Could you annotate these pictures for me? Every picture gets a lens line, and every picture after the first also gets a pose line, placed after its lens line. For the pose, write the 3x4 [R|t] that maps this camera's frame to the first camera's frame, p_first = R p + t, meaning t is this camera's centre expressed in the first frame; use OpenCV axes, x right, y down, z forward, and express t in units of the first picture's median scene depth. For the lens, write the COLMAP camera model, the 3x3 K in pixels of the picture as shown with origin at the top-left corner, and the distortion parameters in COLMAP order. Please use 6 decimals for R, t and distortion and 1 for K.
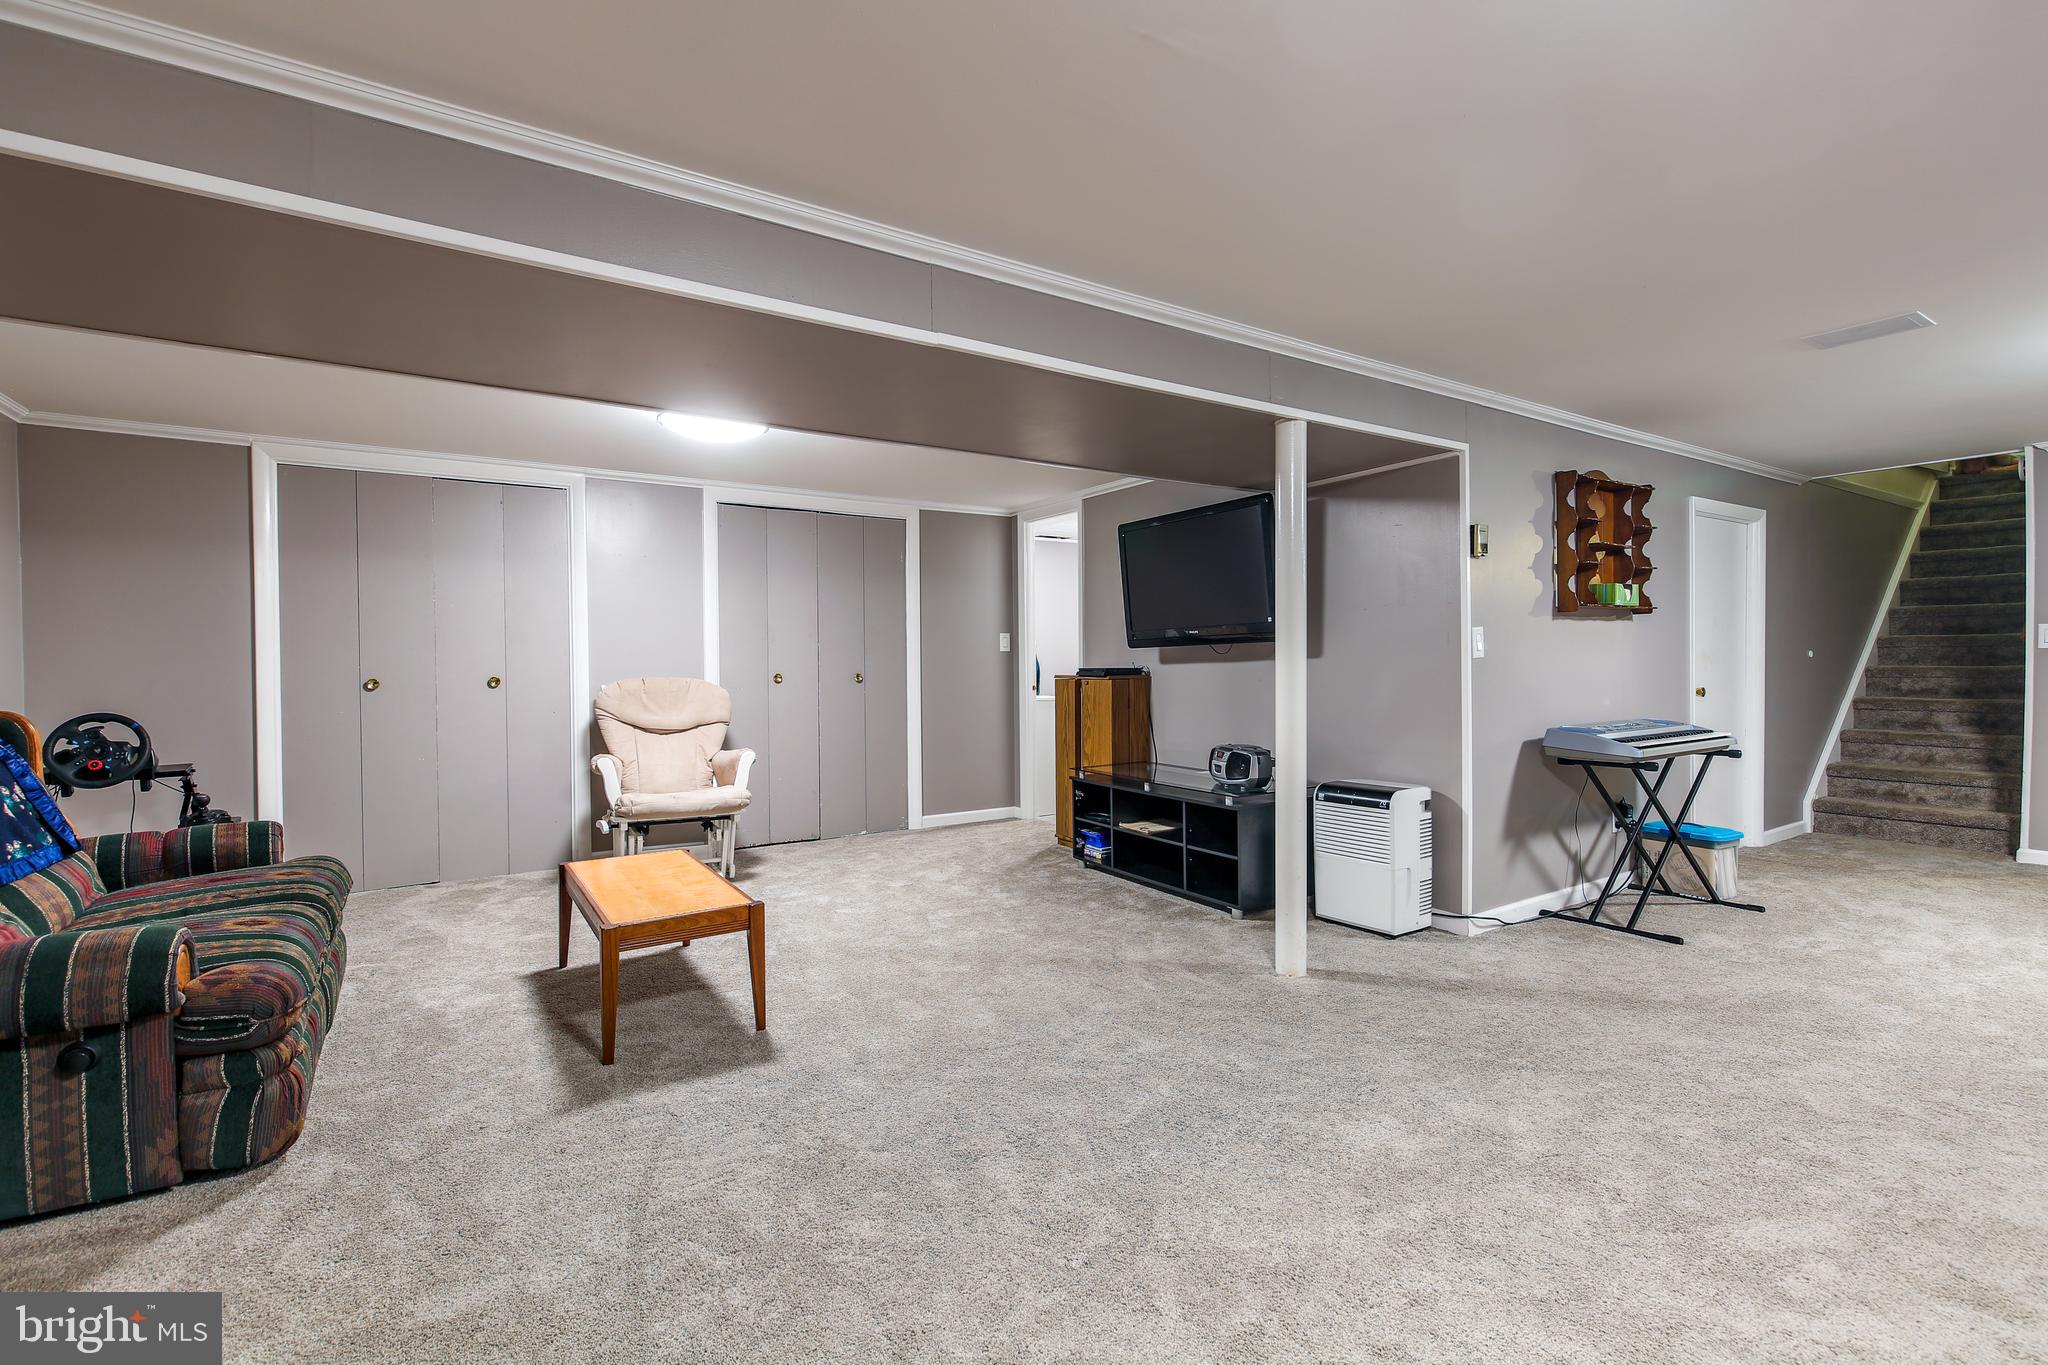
lens RADIAL K [[901.9, 0, 1033.2], [0, 901.9, 684.6], [0, 0, 1]] dist [-0.011183, 0.003695]
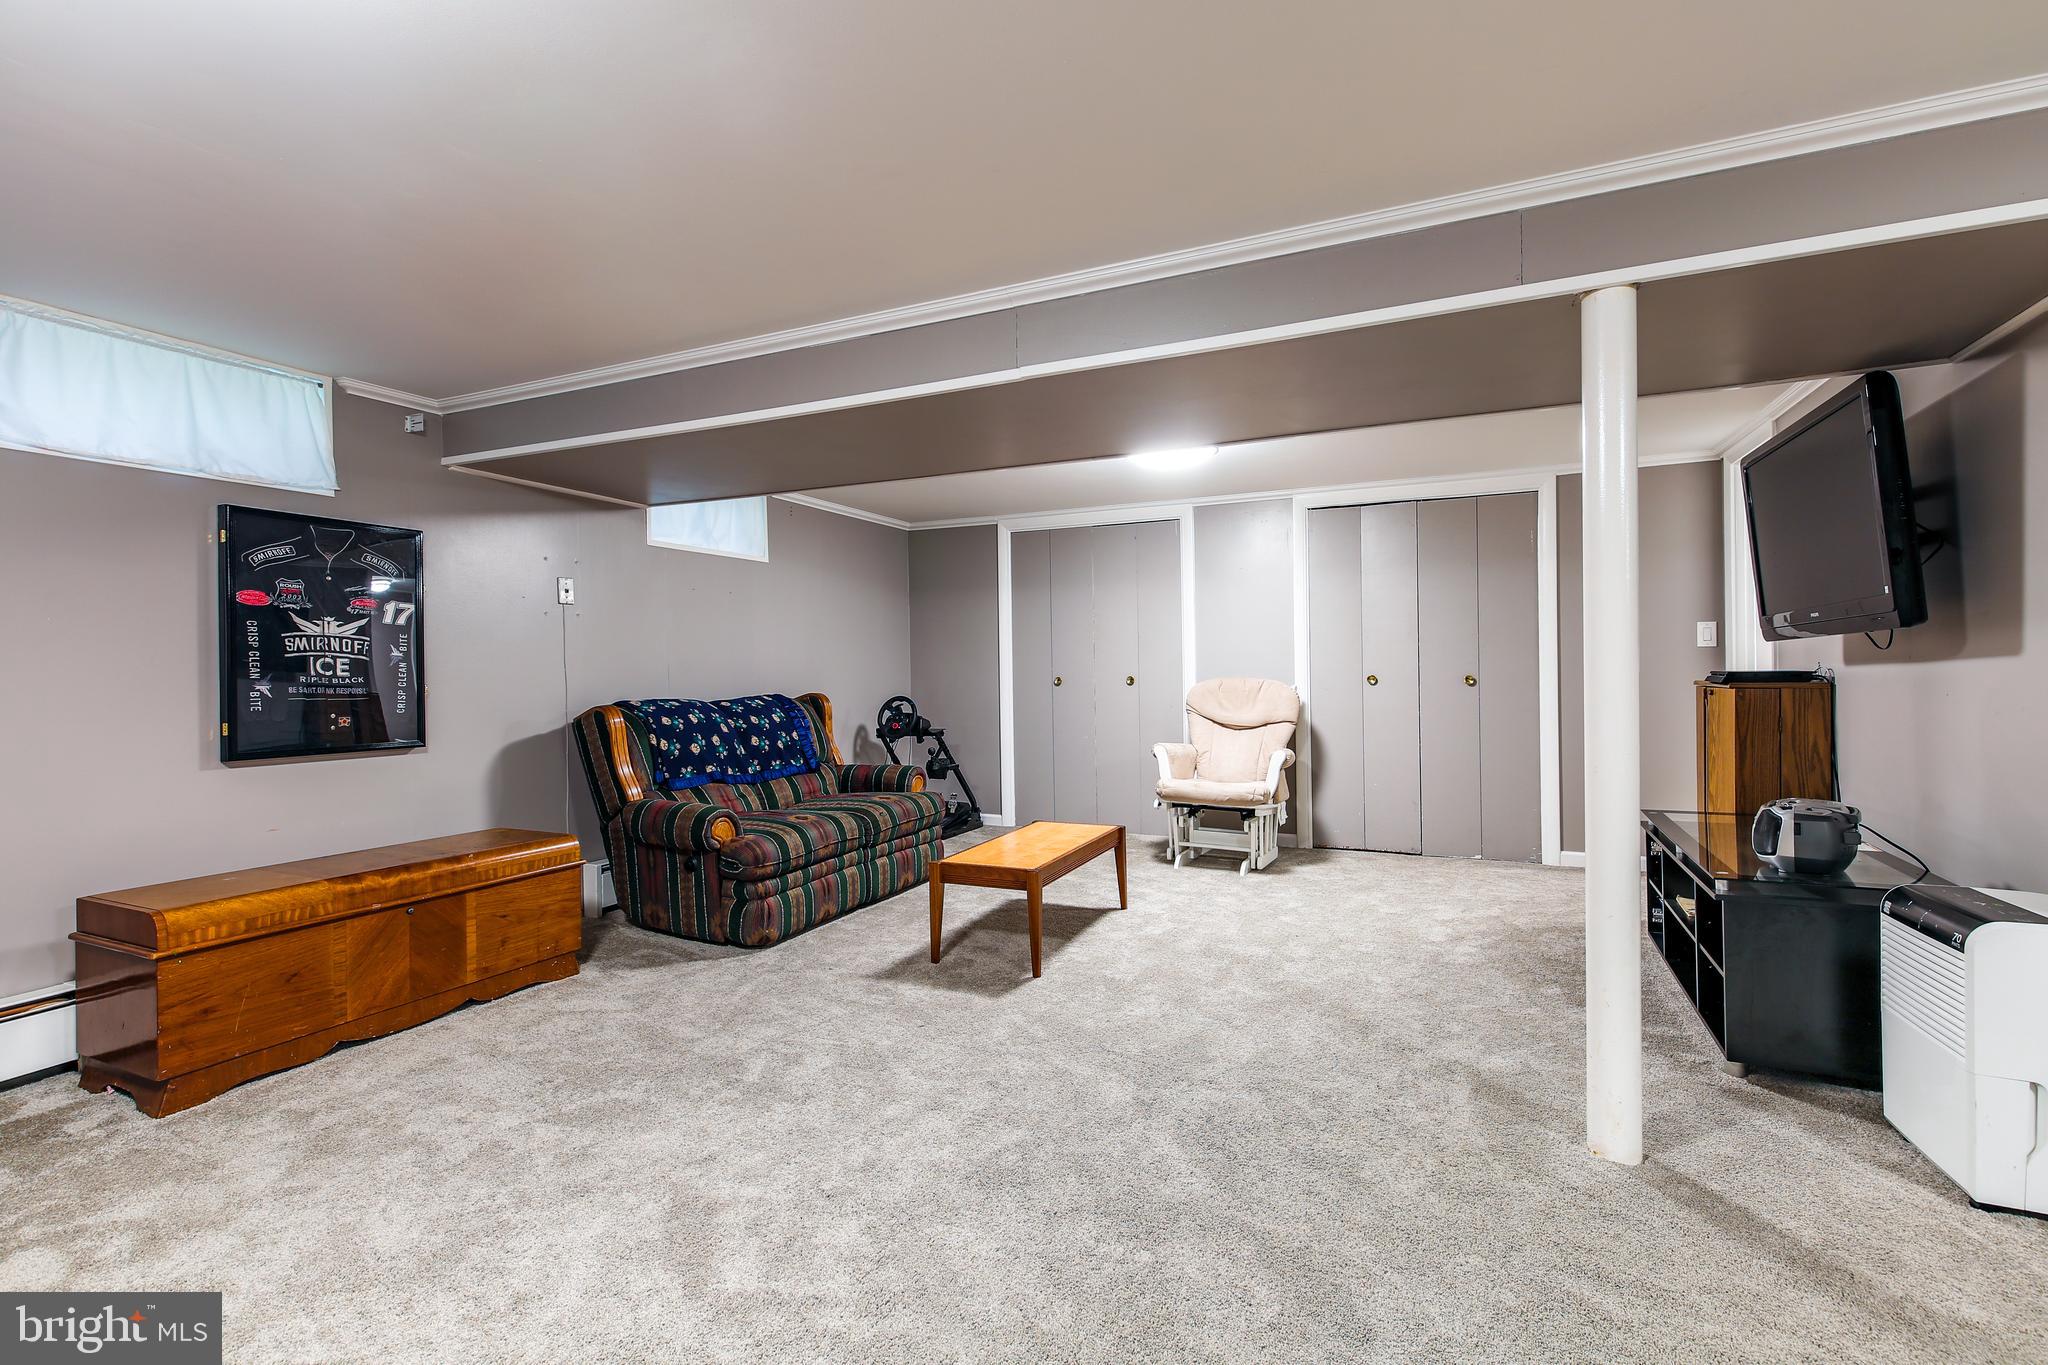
lens RADIAL K [[901.9, 0, 1027.1], [0, 901.9, 677.9], [0, 0, 1]] dist [-0.011183, 0.003695]
pose [[0.535428, 0.010059, -0.844521, 0.531722], [-0.013427, 0.999904, 0.003397, -0.012011], [0.844474, 0.009520, 0.535512, 0.269777]]
